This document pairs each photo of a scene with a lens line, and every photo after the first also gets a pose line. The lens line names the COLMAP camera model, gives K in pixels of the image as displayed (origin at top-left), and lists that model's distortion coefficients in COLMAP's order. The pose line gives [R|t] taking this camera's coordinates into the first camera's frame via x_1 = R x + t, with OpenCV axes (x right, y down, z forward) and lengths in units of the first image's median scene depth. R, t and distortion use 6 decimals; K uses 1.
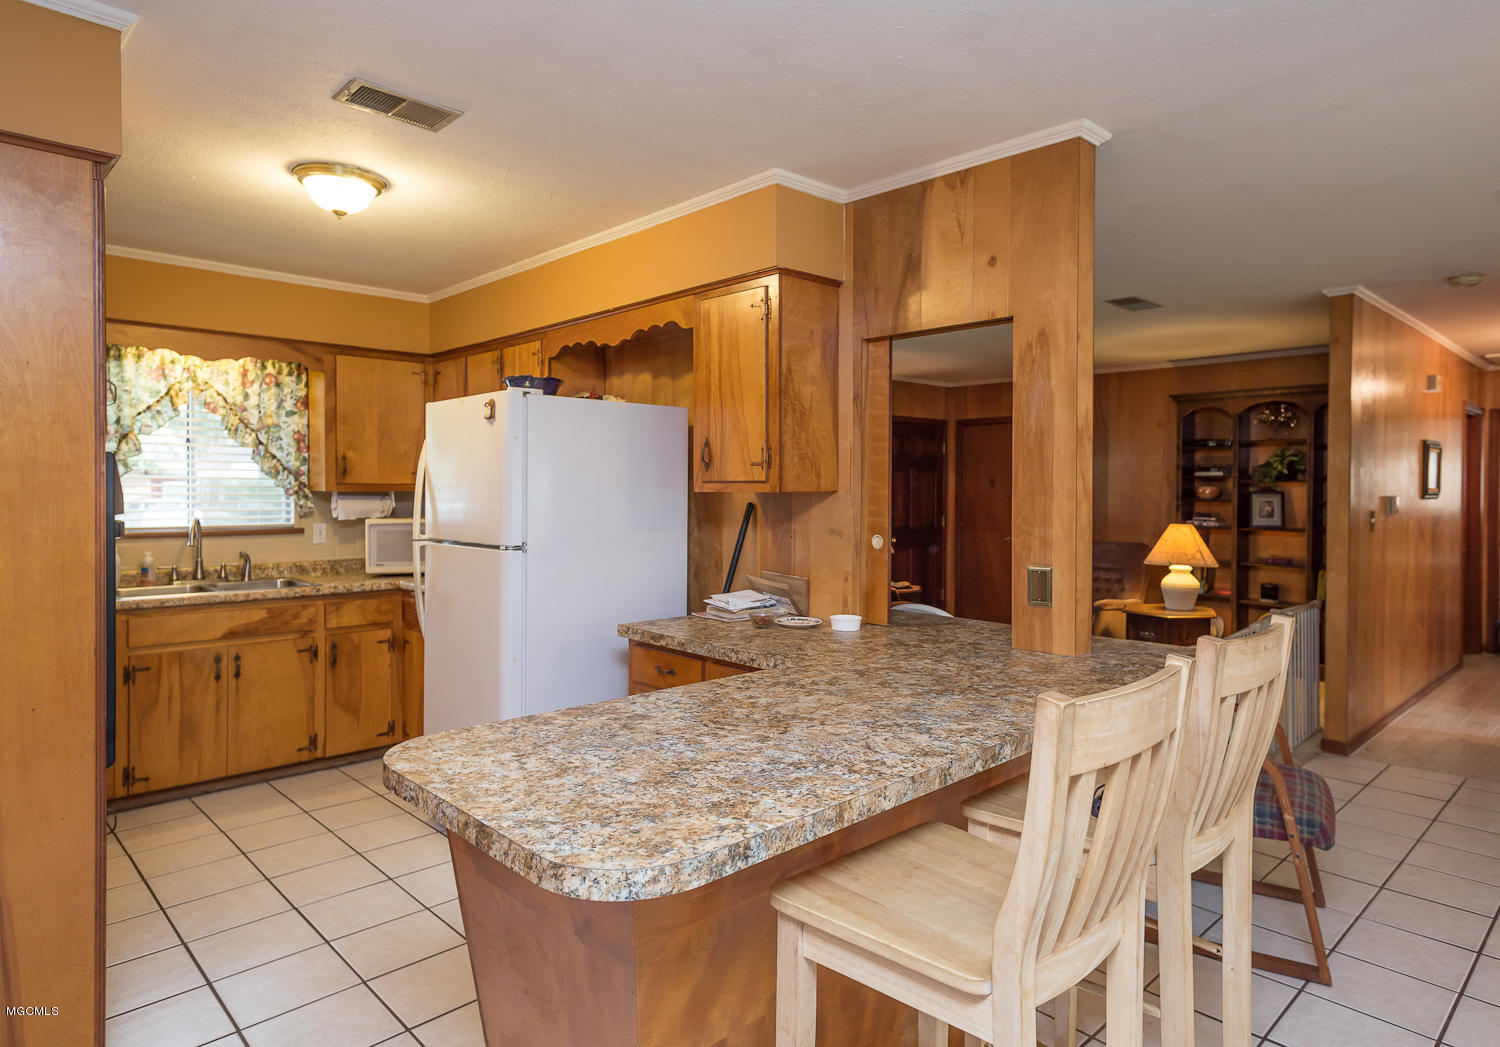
lens RADIAL K [[851.2, 0, 722.2], [0, 851.2, 492.8], [0, 0, 1]] dist [0.012820, -0.002005]
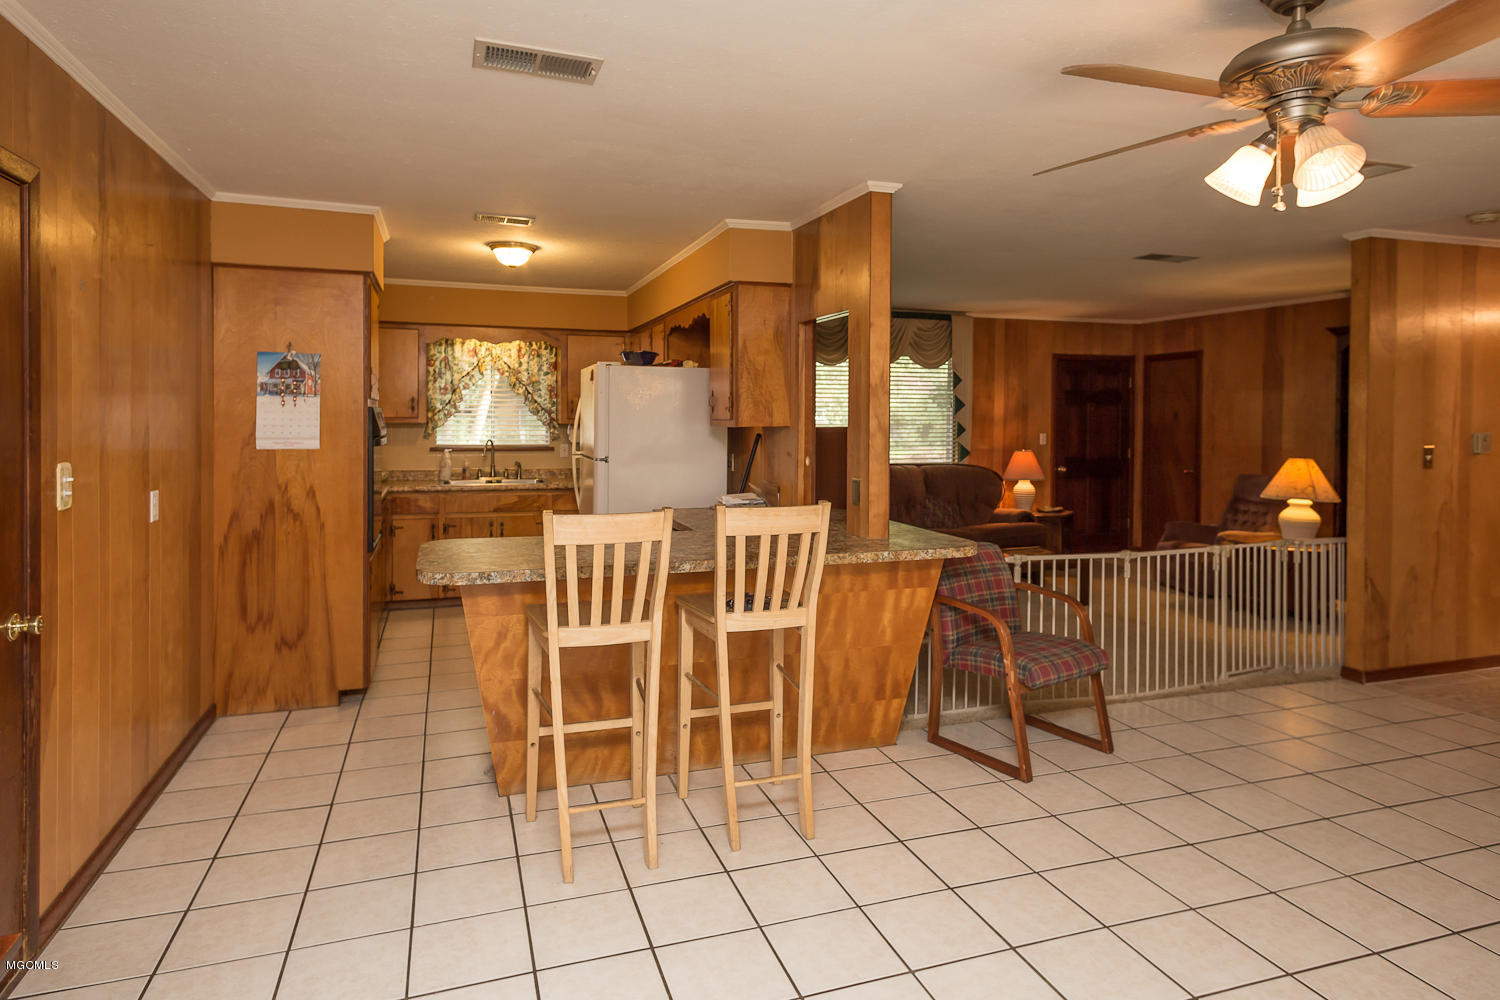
lens RADIAL K [[858.5, 0, 752.5], [0, 858.5, 418.2], [0, 0, 1]] dist [0.000389, 0.006966]
pose [[0.903115, 0.001846, -0.429394, 0.528248], [-0.003451, 0.999990, -0.002959, -0.008059], [0.429384, 0.004154, 0.903112, -0.266968]]
